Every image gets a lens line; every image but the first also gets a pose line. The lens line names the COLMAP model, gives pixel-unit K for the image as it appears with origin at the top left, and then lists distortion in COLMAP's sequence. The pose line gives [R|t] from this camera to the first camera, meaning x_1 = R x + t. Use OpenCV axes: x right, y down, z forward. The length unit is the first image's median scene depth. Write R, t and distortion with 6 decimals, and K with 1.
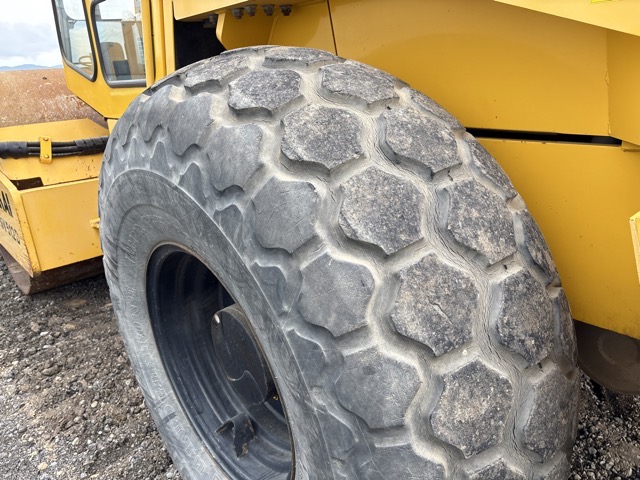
lens RADIAL K [[481.3, 0, 320.7], [0, 481.3, 239.2], [0, 0, 1]] dist [0.030305, -0.032052]
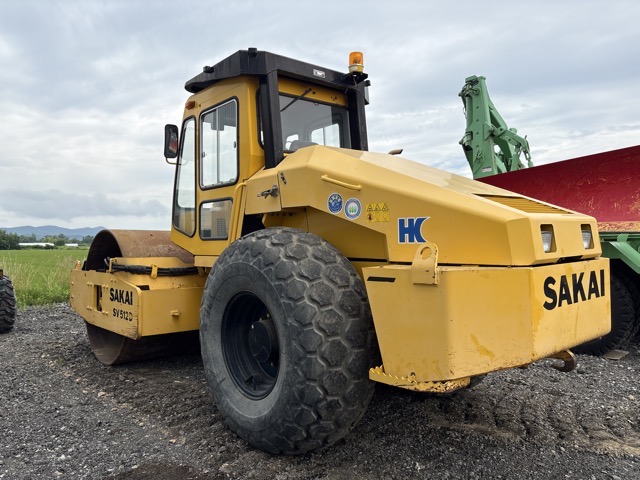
lens RADIAL K [[481.3, 0, 319.7], [0, 481.3, 239.3], [0, 0, 1]] dist [0.030305, -0.032052]
pose [[0.998039, 0.062416, -0.004763, 0.180320], [-0.060168, 0.935525, -0.348098, 0.919978], [-0.017271, 0.347702, 0.937446, -2.345672]]
